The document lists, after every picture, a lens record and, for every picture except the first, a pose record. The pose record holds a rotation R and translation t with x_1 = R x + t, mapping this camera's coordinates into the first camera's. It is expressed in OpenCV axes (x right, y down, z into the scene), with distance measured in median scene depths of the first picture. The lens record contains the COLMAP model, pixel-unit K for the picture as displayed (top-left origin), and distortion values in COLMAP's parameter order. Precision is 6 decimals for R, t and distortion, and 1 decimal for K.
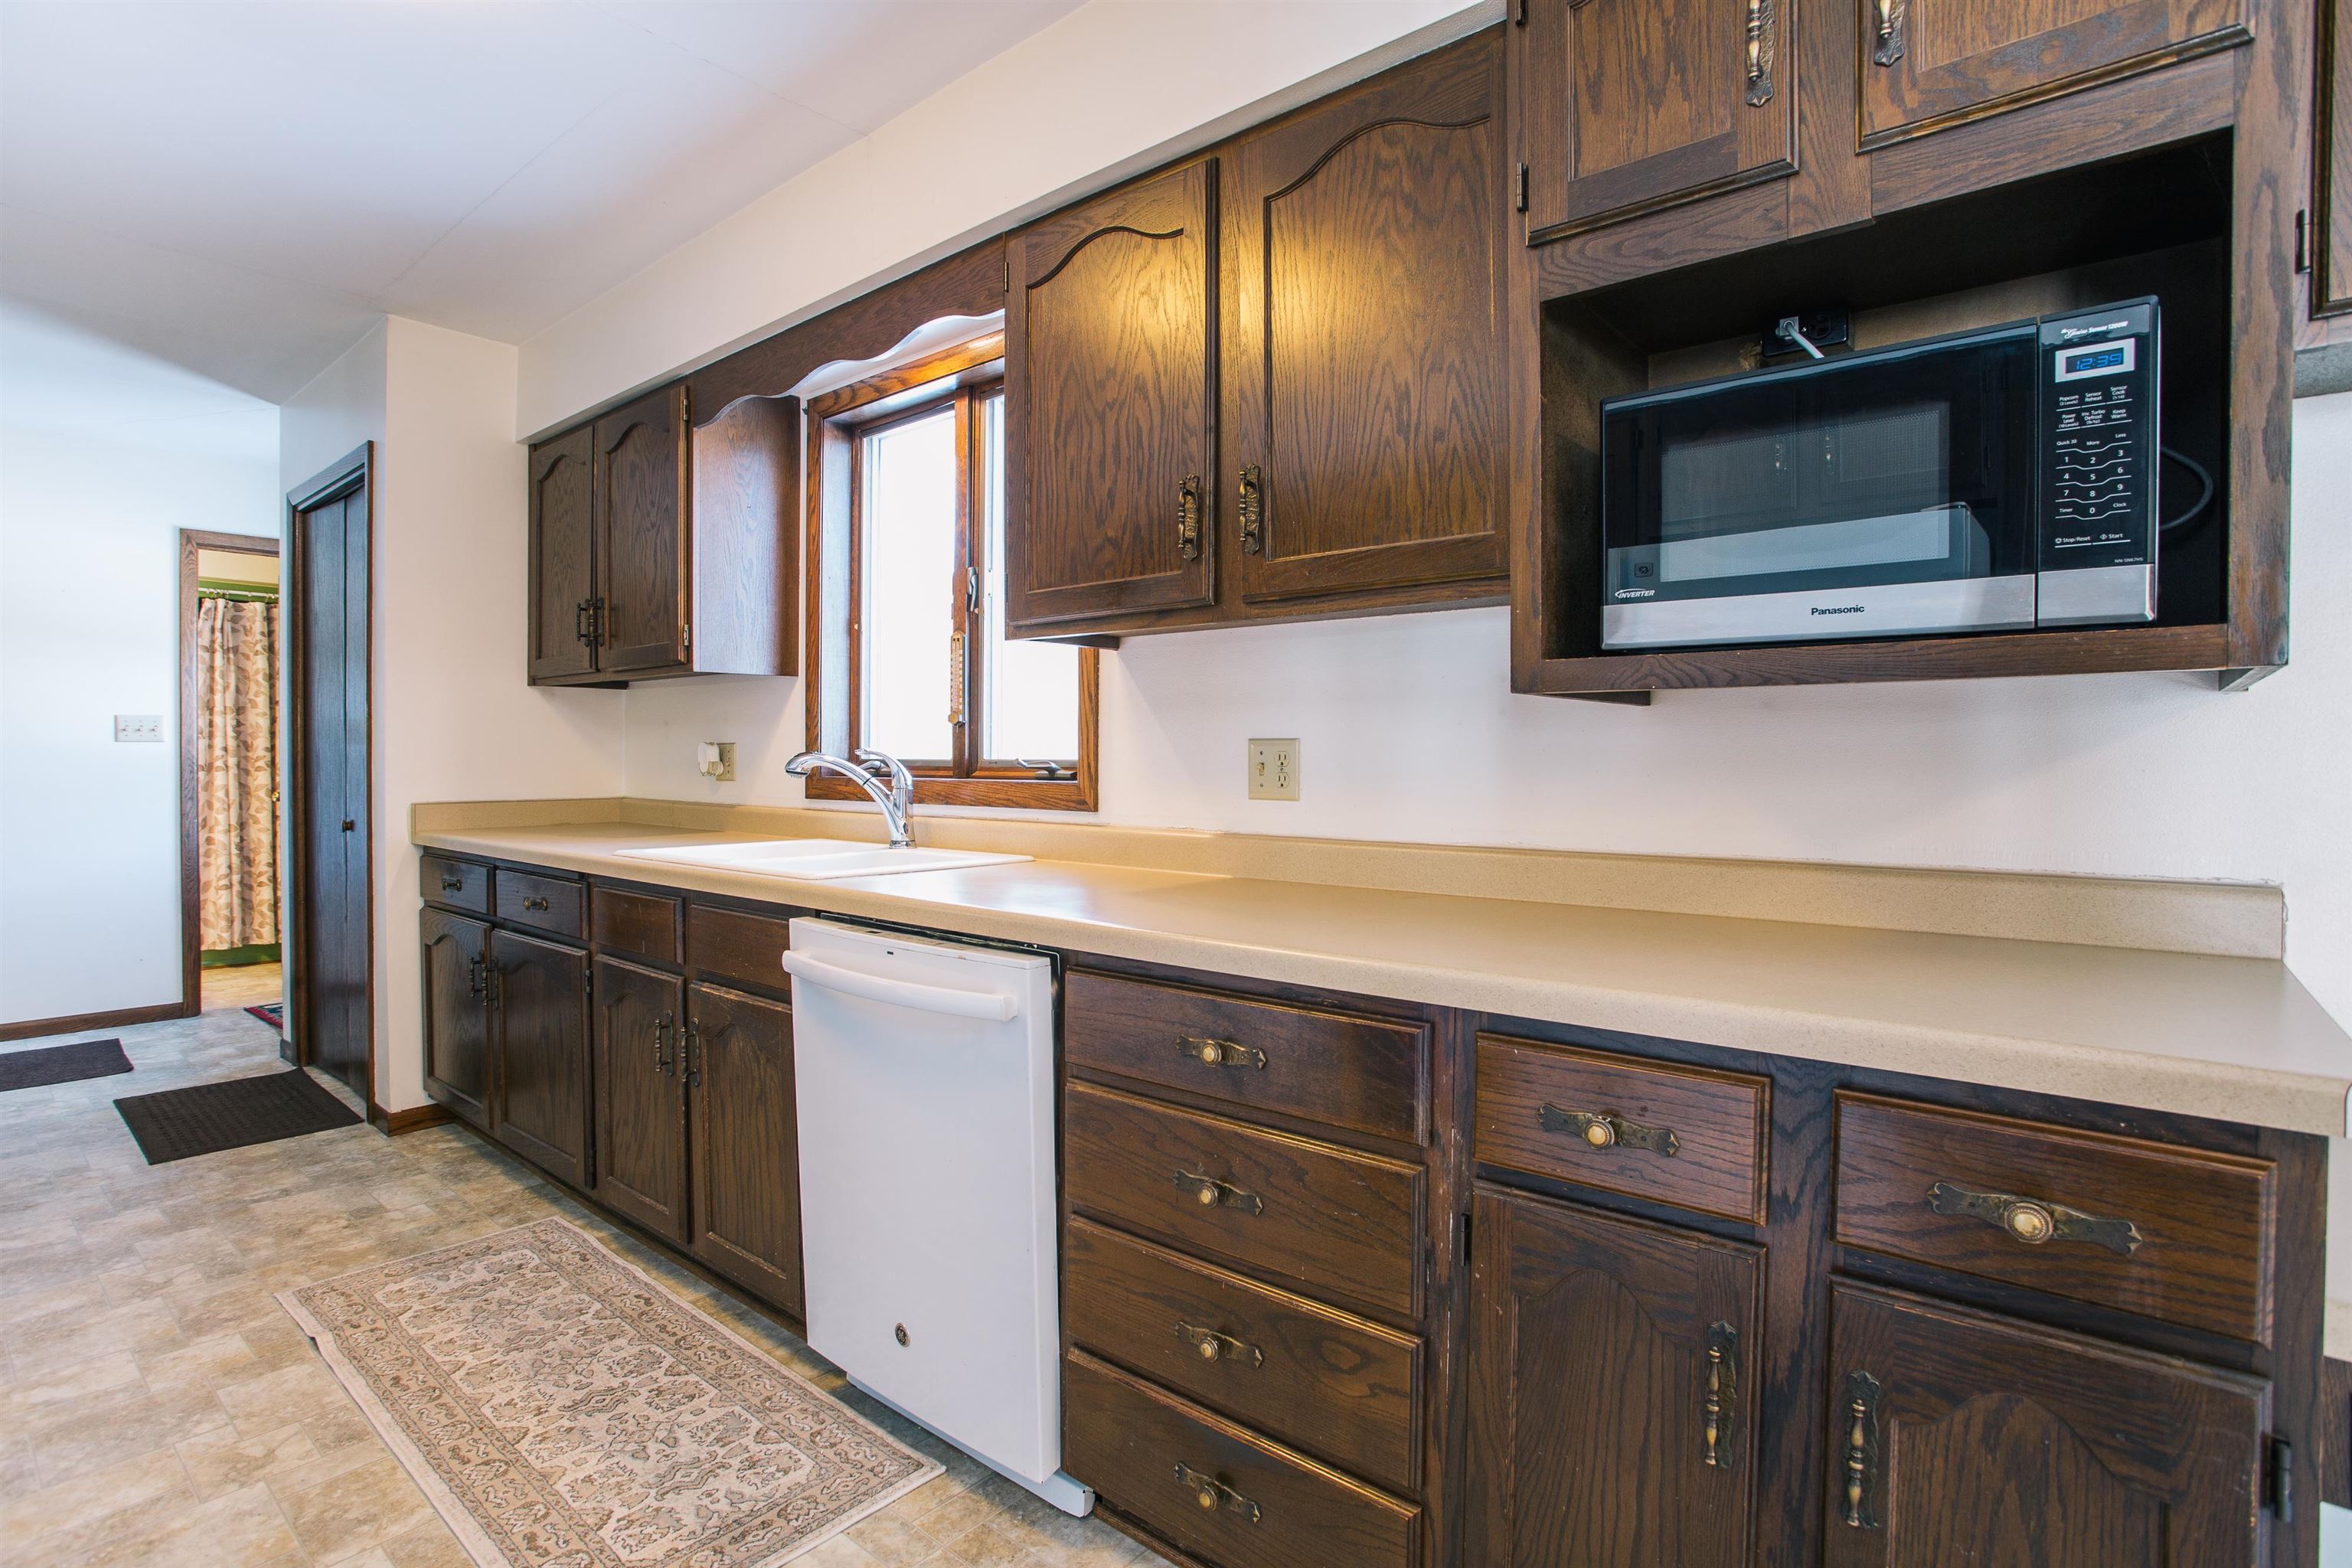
lens RADIAL K [[1139.2, 0, 1191.6], [0, 1139.2, 775.6], [0, 0, 1]] dist [-0.067382, 0.024481]
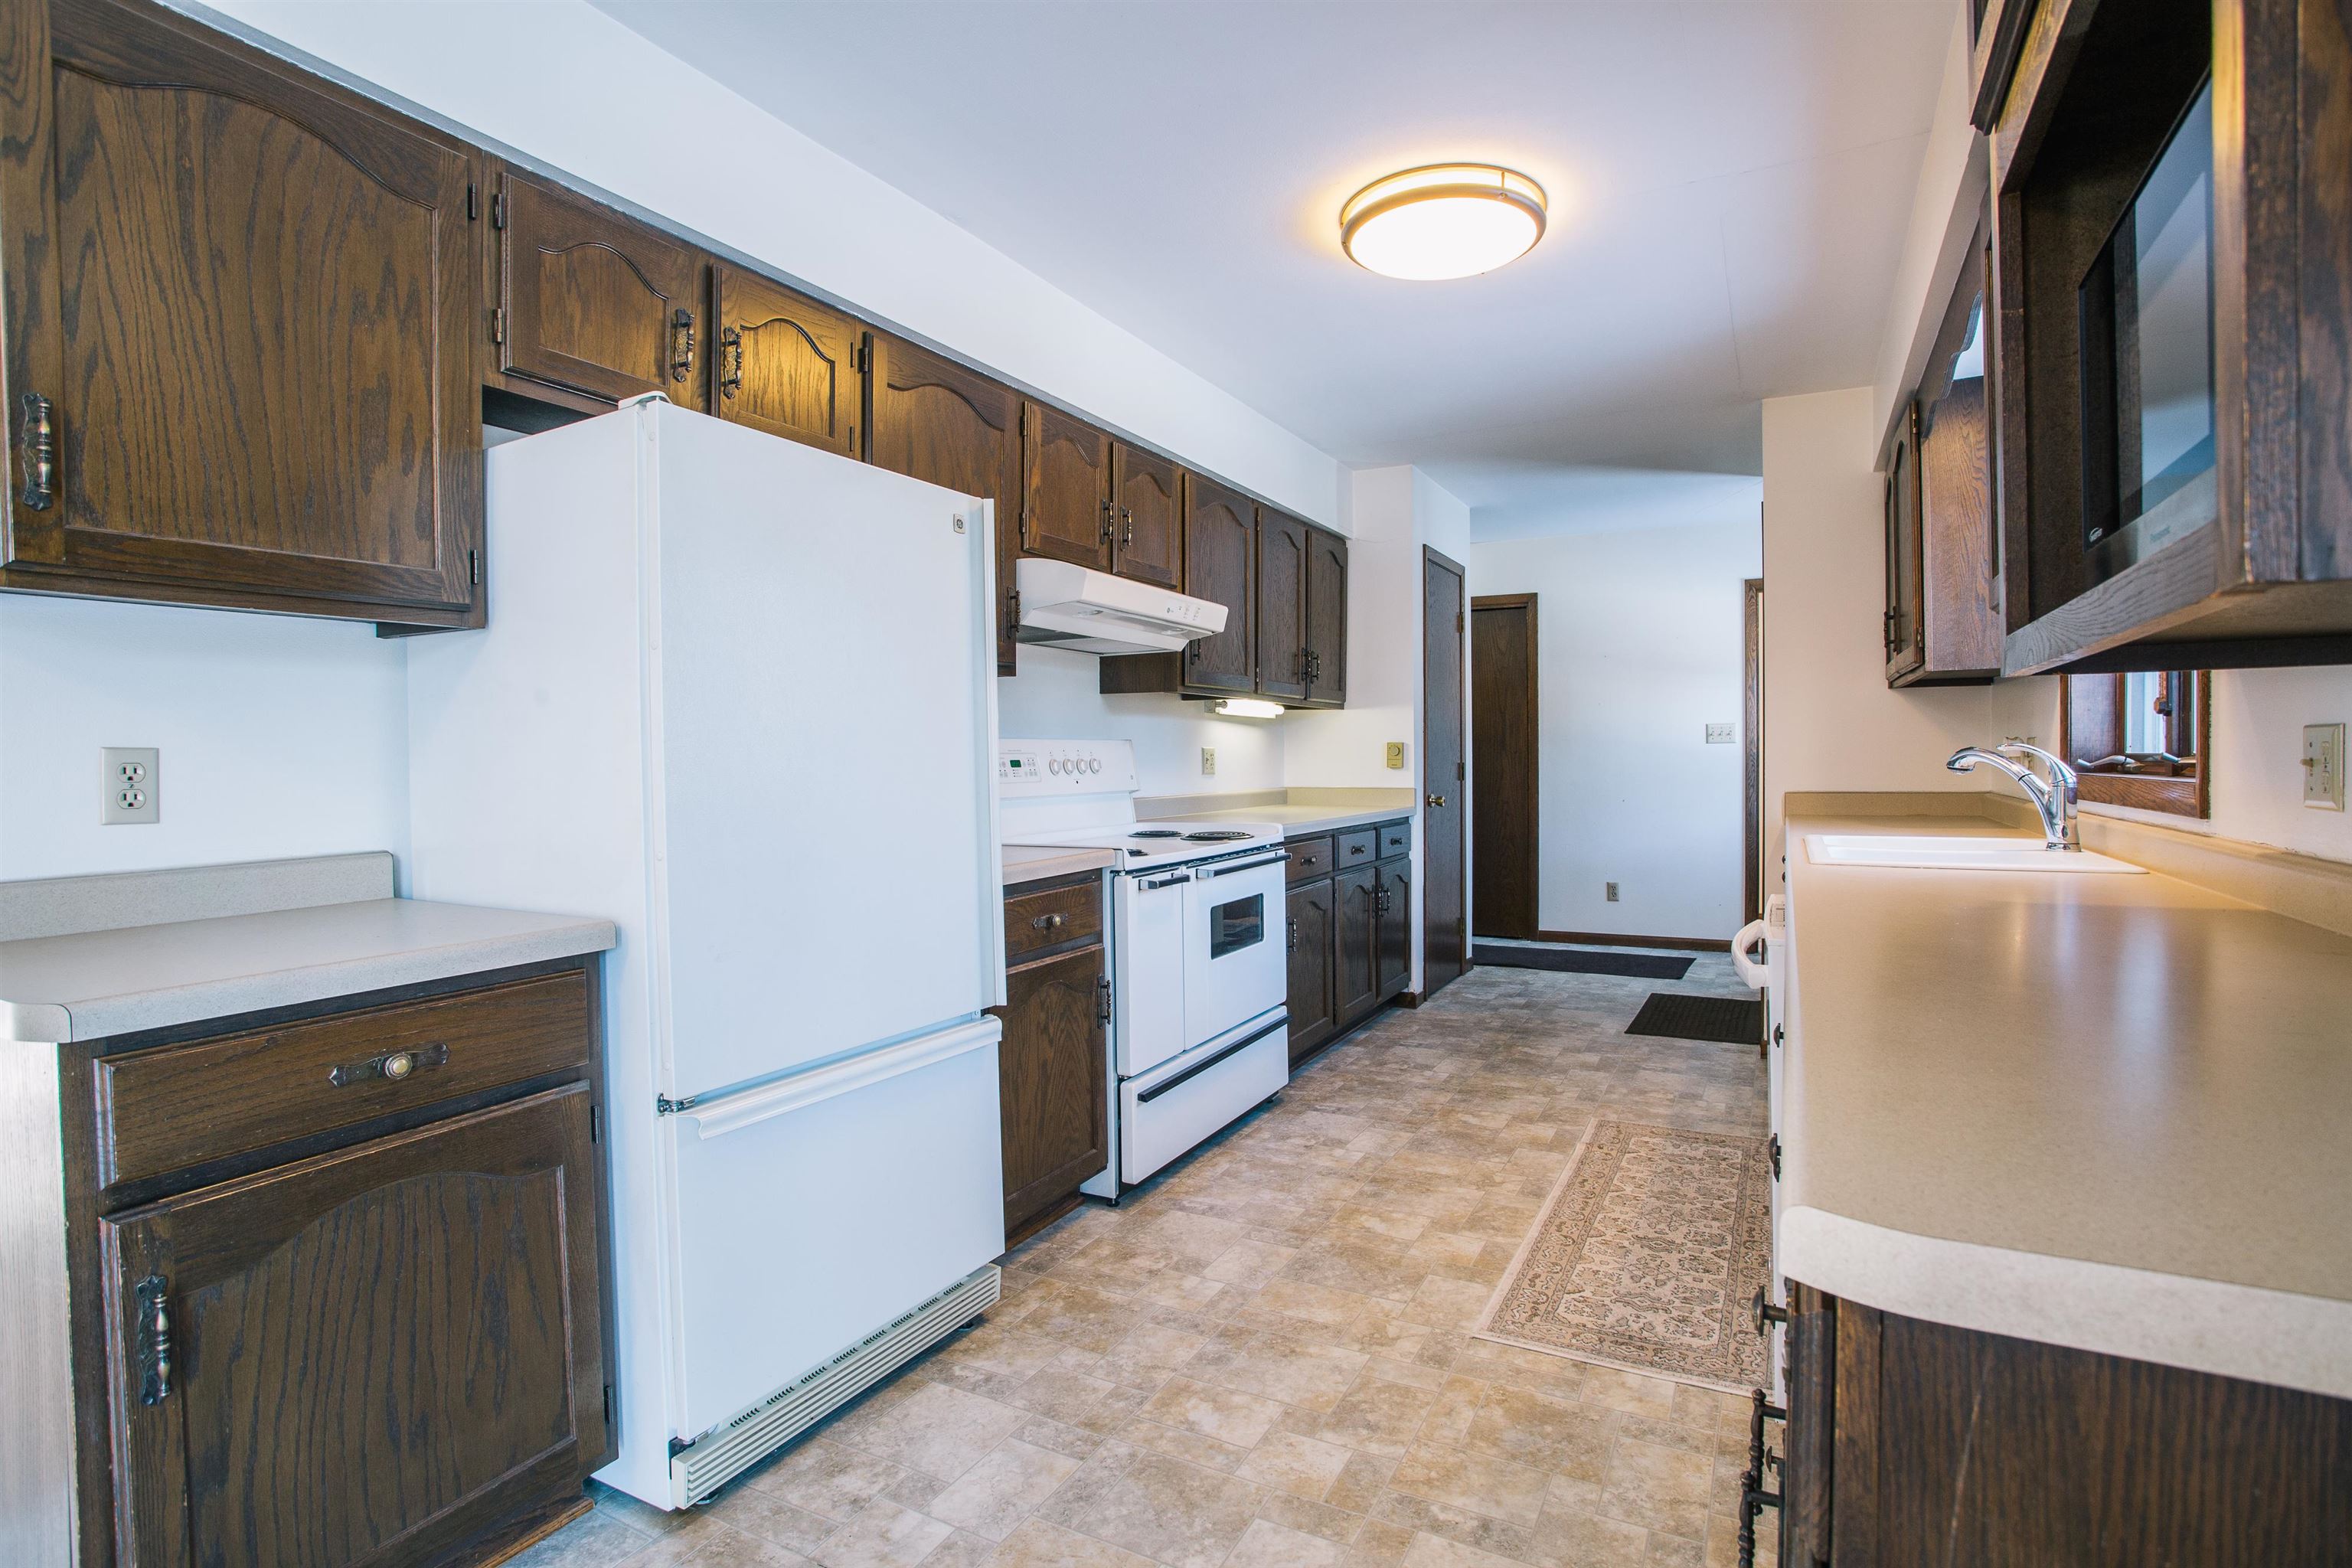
lens RADIAL K [[1159.1, 0, 1187.3], [0, 1159.1, 772.3], [0, 0, 1]] dist [-0.072205, 0.036641]
pose [[0.200287, 0.008307, -0.979702, 0.491878], [-0.005127, 0.999959, 0.007431, -0.003115], [0.979724, 0.003535, 0.200322, 0.126839]]
